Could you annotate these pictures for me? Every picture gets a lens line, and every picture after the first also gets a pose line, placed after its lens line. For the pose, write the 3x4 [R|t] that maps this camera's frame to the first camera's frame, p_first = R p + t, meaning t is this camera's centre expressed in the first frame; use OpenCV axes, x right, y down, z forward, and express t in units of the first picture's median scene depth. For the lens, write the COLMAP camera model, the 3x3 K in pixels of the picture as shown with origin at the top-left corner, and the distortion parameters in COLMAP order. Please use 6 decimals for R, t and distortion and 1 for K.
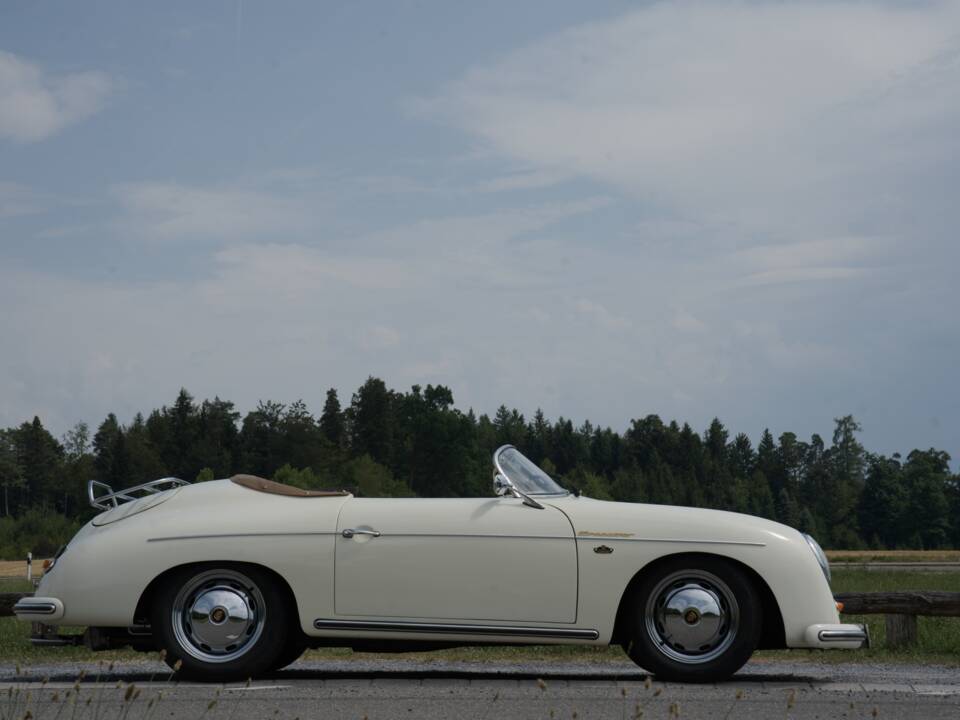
lens RADIAL K [[2114.0, 0, 524.2], [0, 2114.0, 354.8], [0, 0, 1]] dist [0.302587, 0.000000]
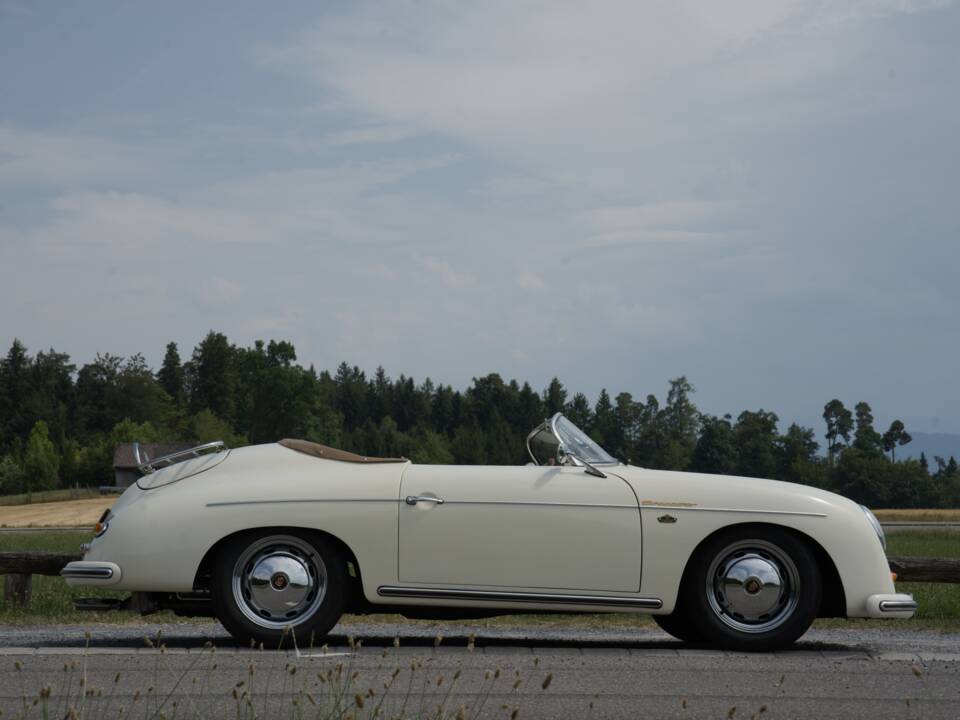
lens RADIAL K [[2114.0, 0, 441.4], [0, 2114.0, 382.9], [0, 0, 1]] dist [0.302587, 0.000000]
pose [[0.993041, 0.013850, 0.116950, -0.171631], [-0.018151, 0.999194, 0.035792, -0.005537], [-0.116360, -0.037666, 0.992493, 0.021300]]
